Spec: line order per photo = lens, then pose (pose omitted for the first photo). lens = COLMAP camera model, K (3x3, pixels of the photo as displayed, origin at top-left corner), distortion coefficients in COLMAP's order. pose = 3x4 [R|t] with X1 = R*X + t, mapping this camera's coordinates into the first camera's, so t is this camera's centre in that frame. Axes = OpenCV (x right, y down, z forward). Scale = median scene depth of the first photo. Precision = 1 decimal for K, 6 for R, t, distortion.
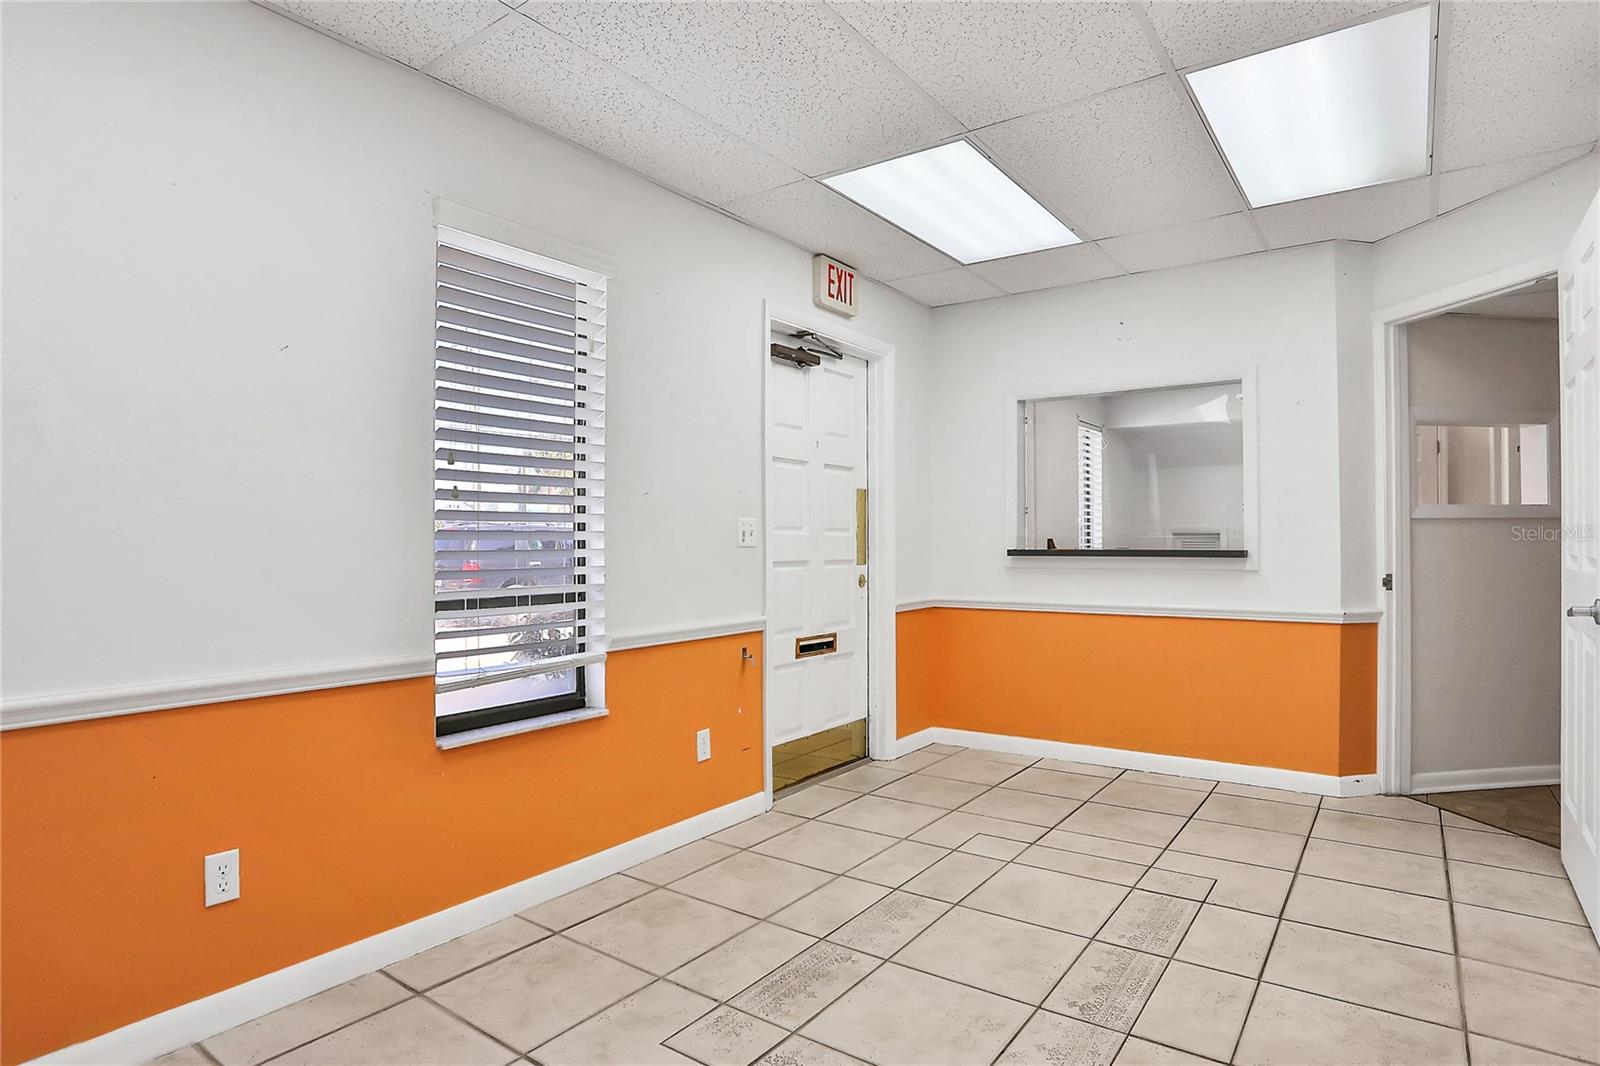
lens RADIAL K [[869.2, 0, 800.8], [0, 869.2, 531.8], [0, 0, 1]] dist [-0.053370, 0.027373]
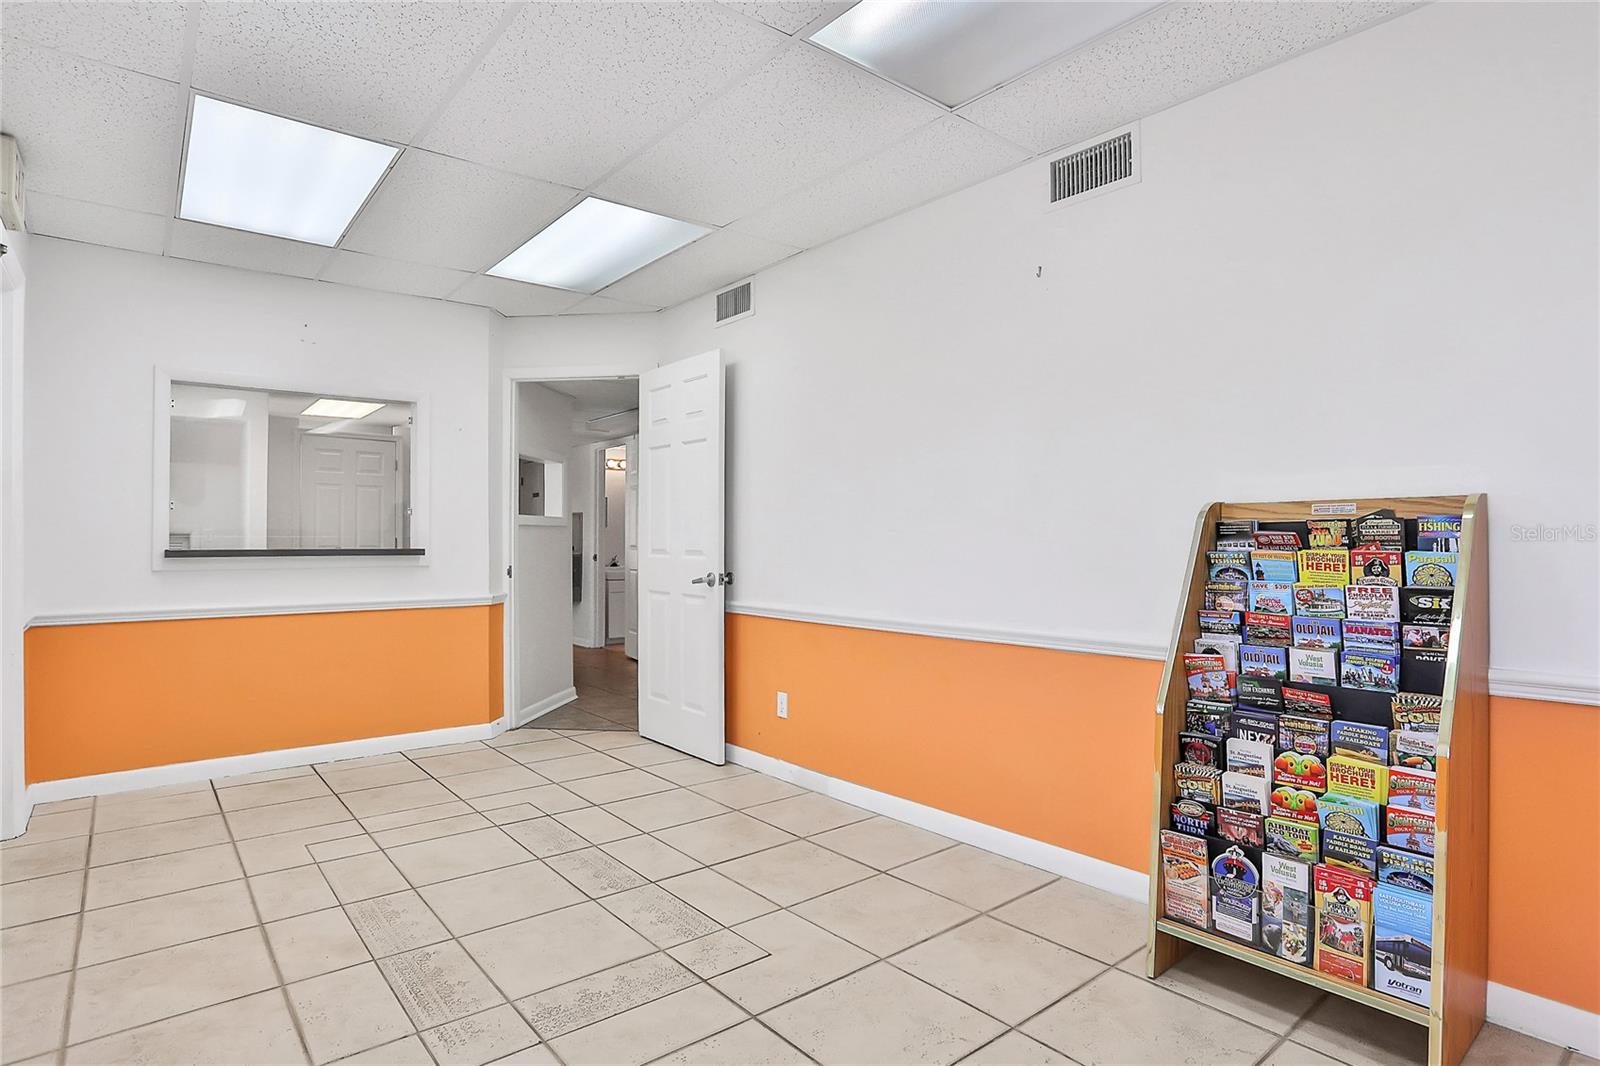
lens RADIAL K [[869.2, 0, 789.8], [0, 869.2, 539.2], [0, 0, 1]] dist [-0.053370, 0.027373]
pose [[0.264394, 0.004028, 0.964406, -0.509829], [-0.009155, 0.999957, -0.001667, 0.006147], [-0.964371, -0.008388, 0.264419, 0.212725]]
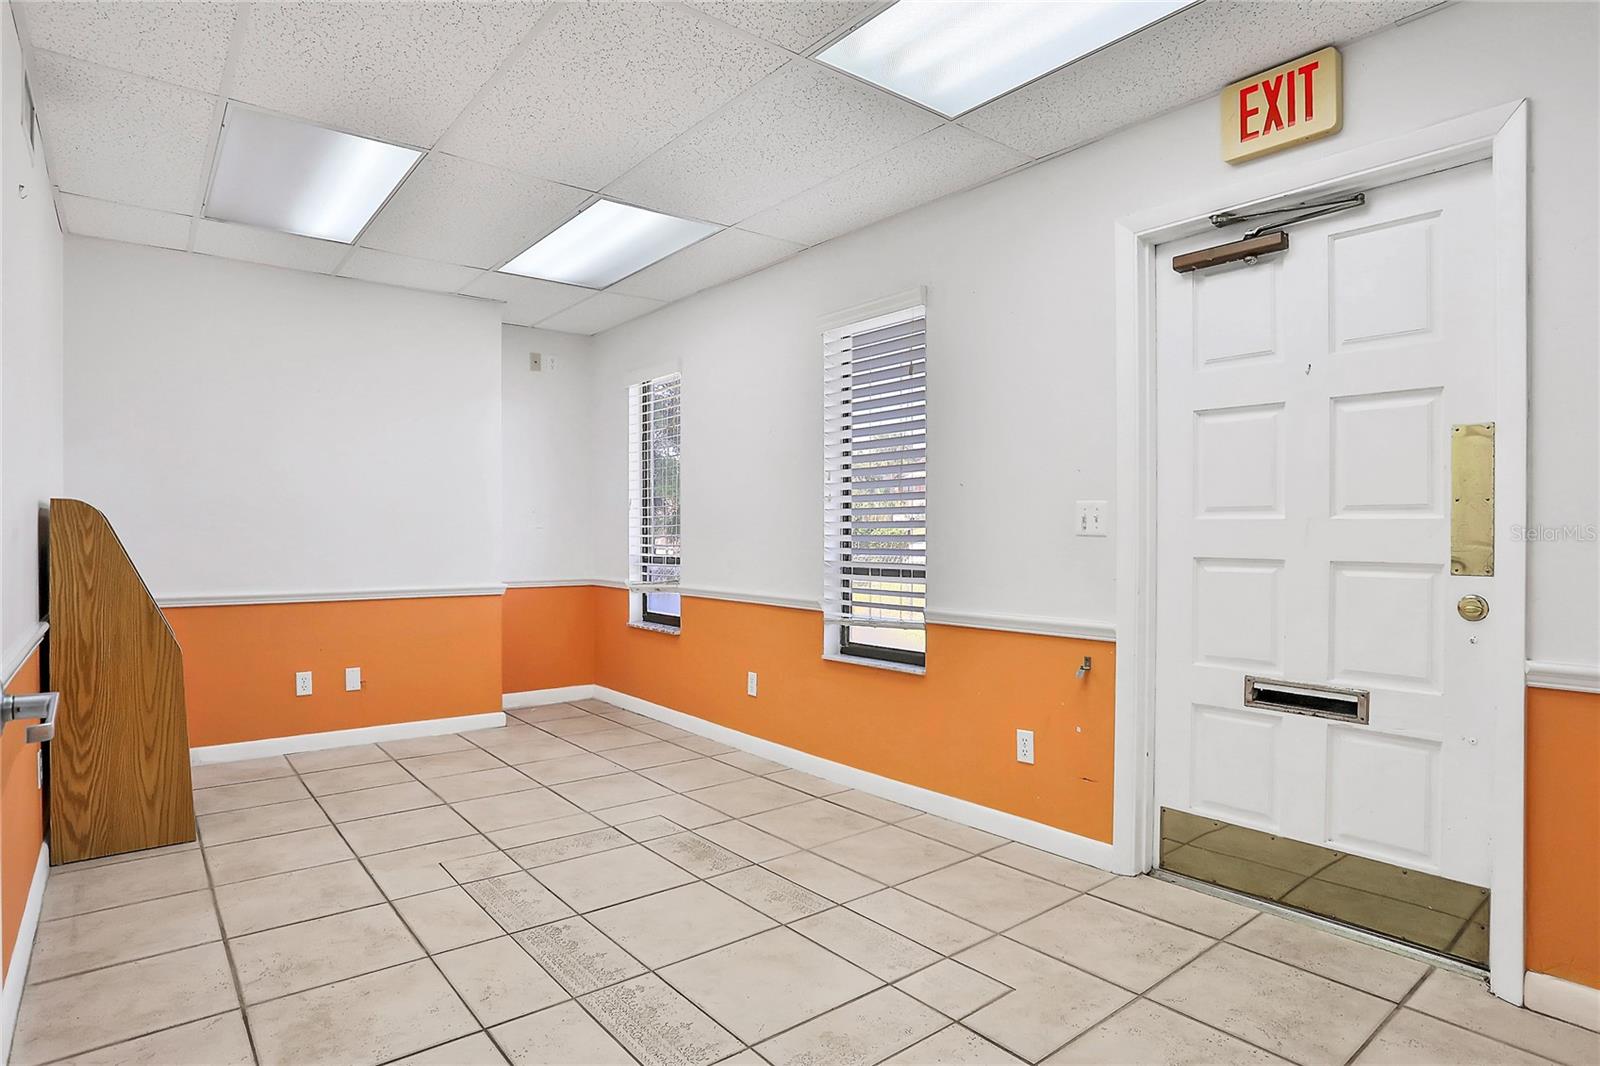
lens RADIAL K [[869.2, 0, 802.0], [0, 869.2, 522.4], [0, 0, 1]] dist [-0.053370, 0.027373]
pose [[-0.252965, -0.005530, -0.967460, 0.777376], [0.011215, 0.999900, -0.008648, 0.008676], [0.967410, -0.013037, -0.252877, 0.916379]]
